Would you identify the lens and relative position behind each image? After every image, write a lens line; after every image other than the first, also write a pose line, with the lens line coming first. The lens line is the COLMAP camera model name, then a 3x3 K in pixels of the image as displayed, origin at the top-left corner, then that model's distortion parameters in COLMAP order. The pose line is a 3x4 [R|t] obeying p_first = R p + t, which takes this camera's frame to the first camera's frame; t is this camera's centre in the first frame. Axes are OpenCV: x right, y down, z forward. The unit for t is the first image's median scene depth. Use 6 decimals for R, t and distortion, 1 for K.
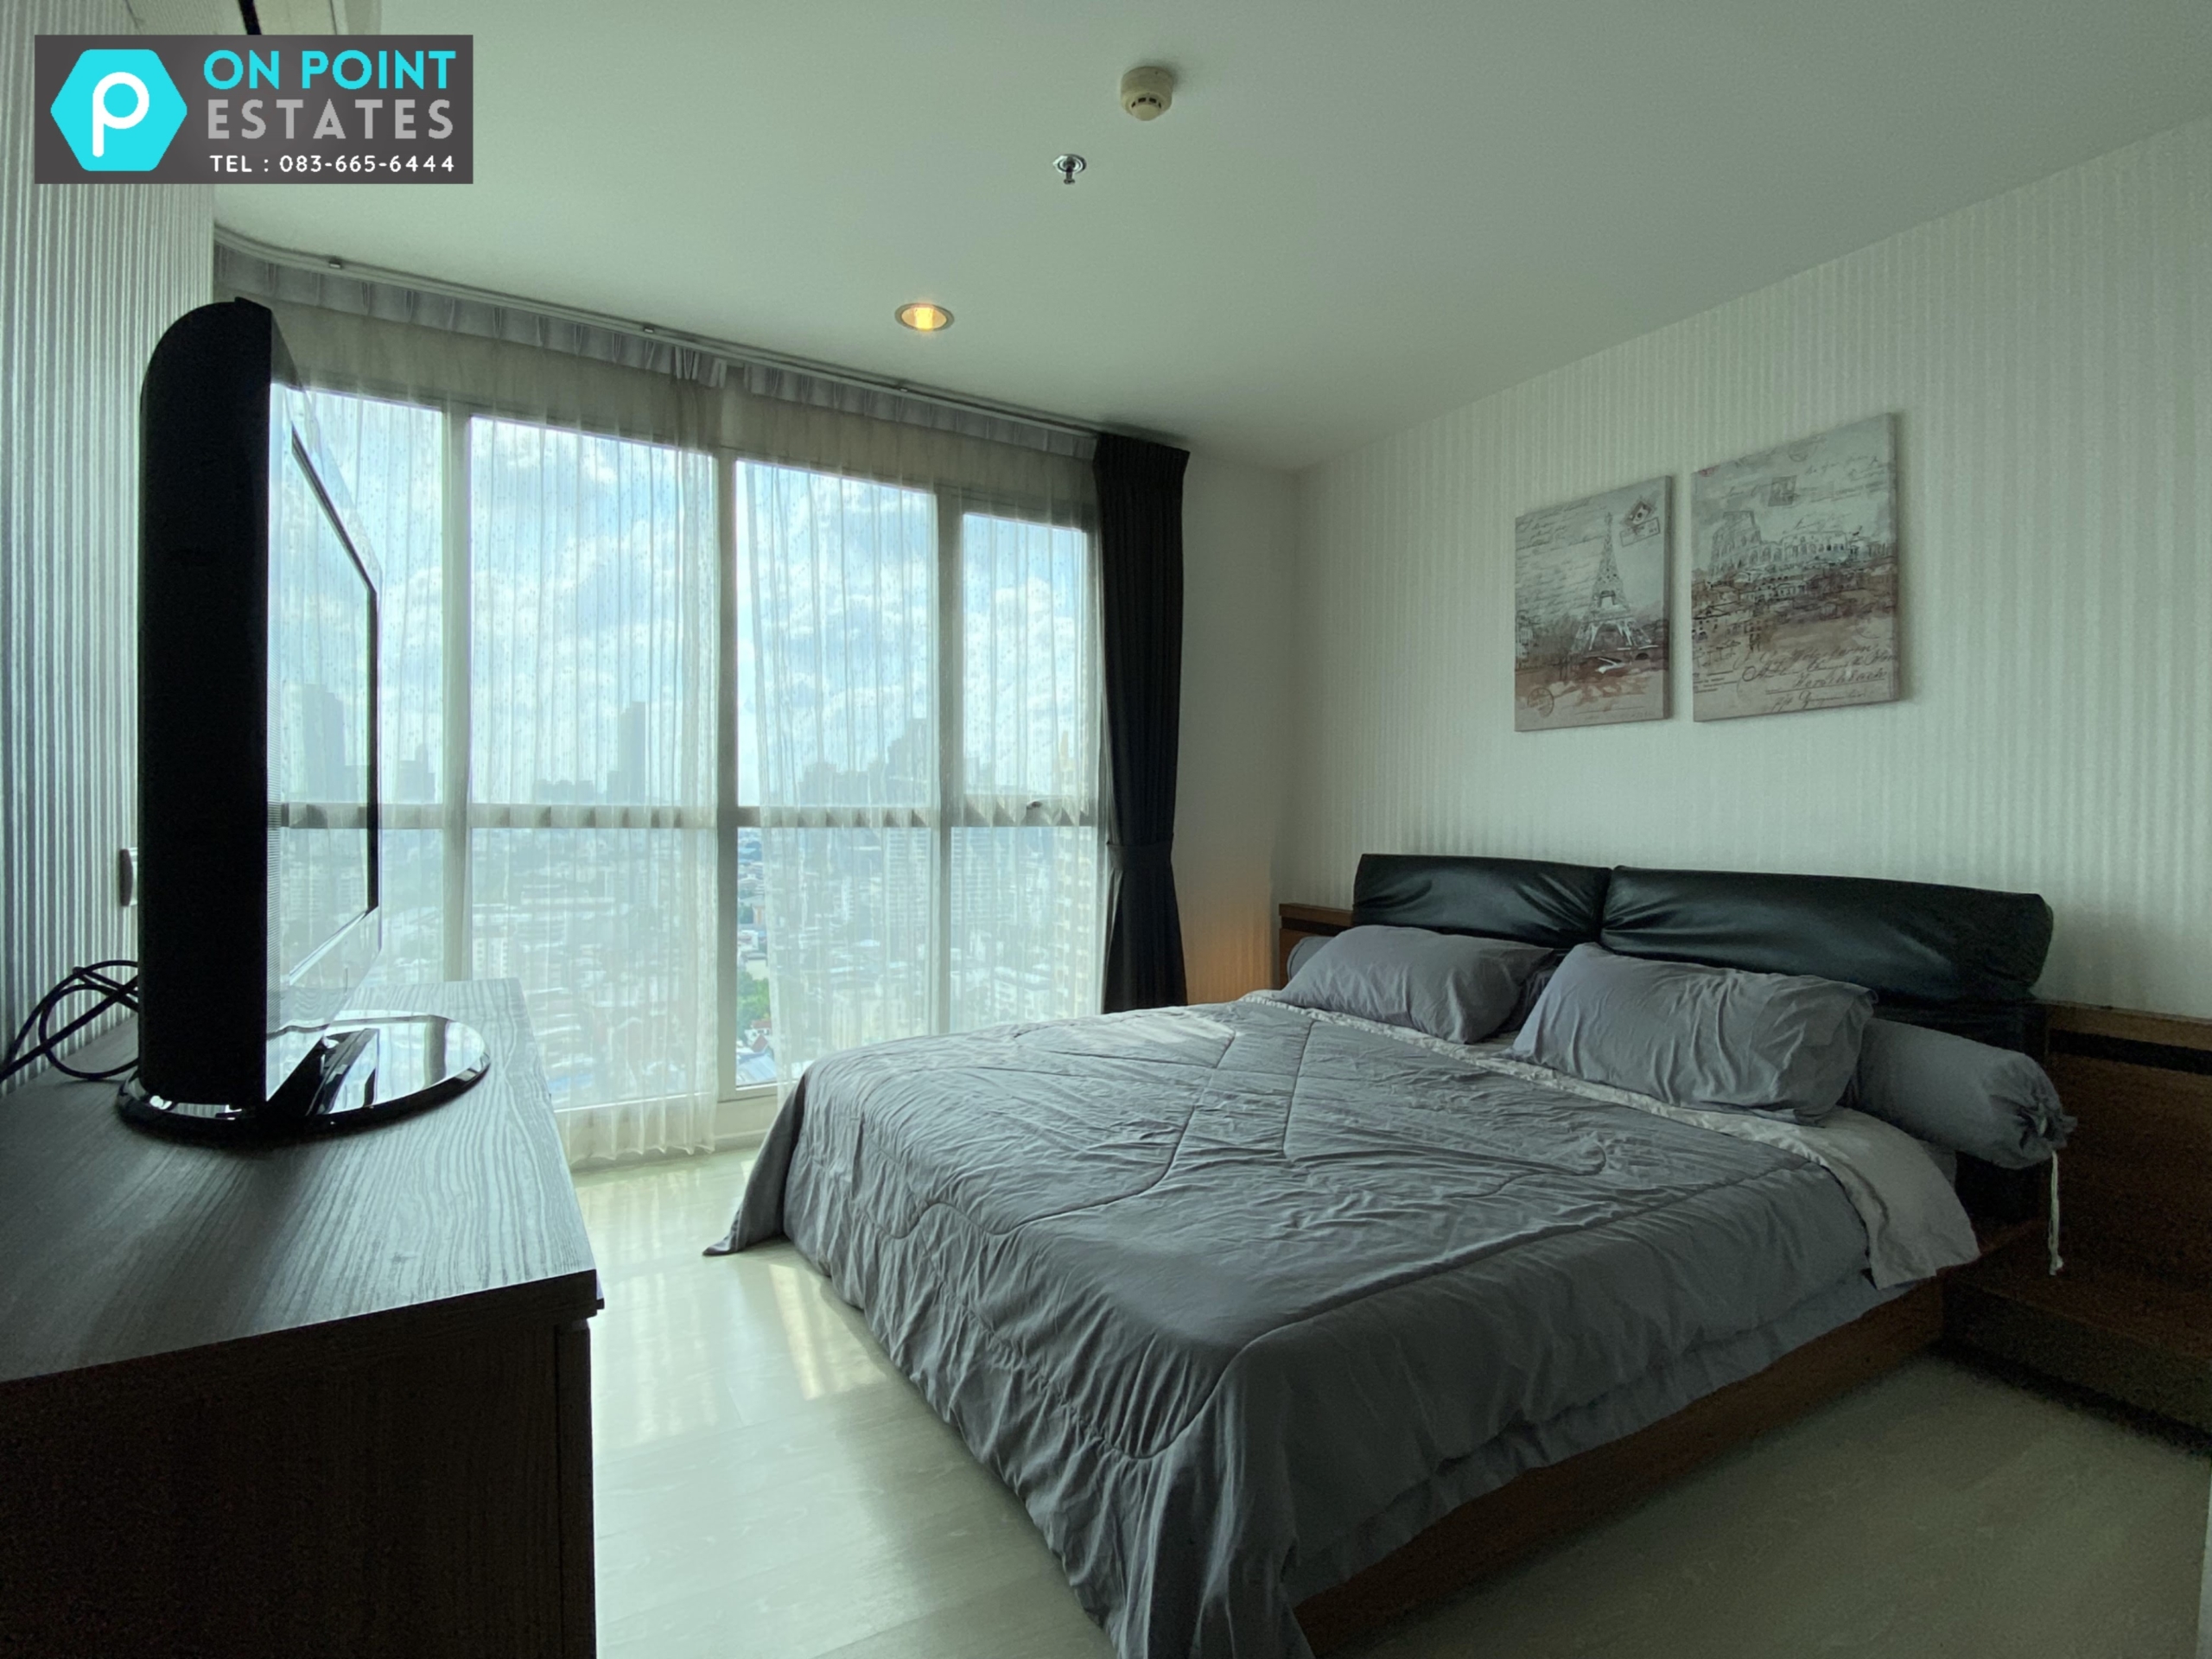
lens RADIAL K [[1054.6, 0, 1106.0], [0, 1054.6, 829.5], [0, 0, 1]] dist [0.001219, 0.000136]
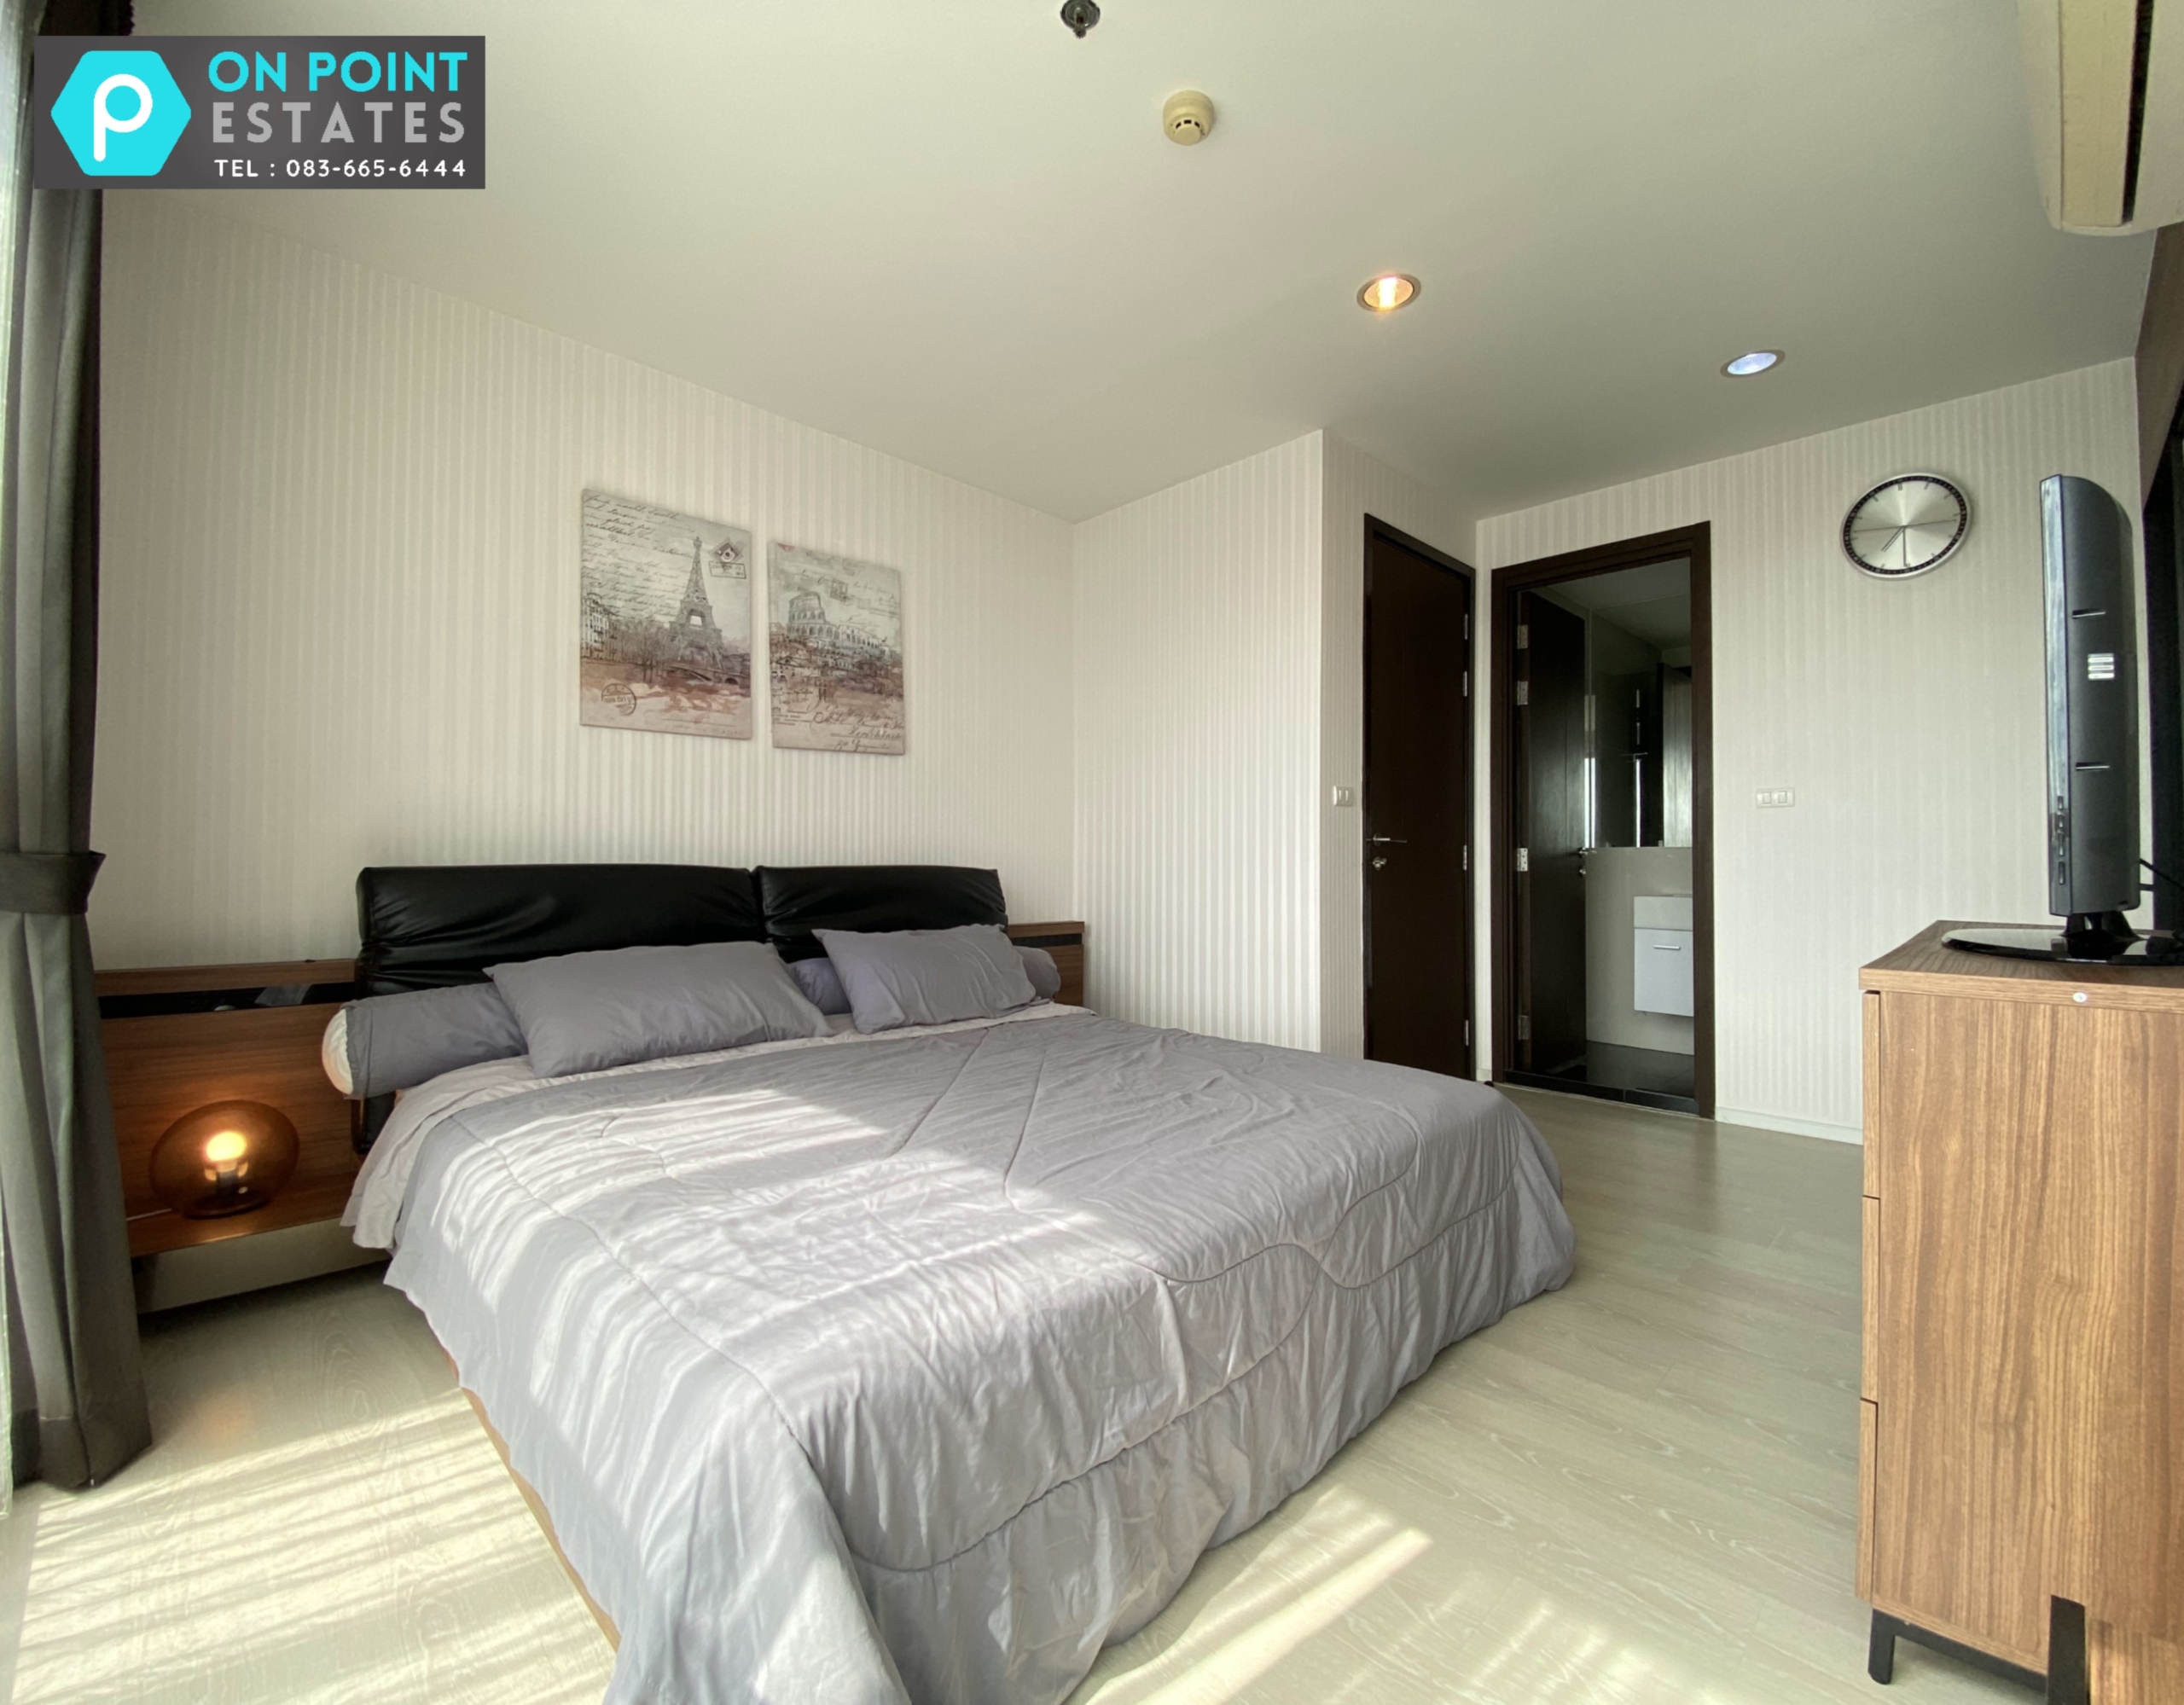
lens RADIAL K [[929.5, 0, 1086.5], [0, 929.5, 846.5], [0, 0, 1]] dist [0.000313, -0.000152]
pose [[-0.234802, 0.006272, 0.972023, -0.532626], [0.002552, 0.999980, -0.005836, 0.018779], [-0.972040, 0.001110, -0.234814, 0.847133]]
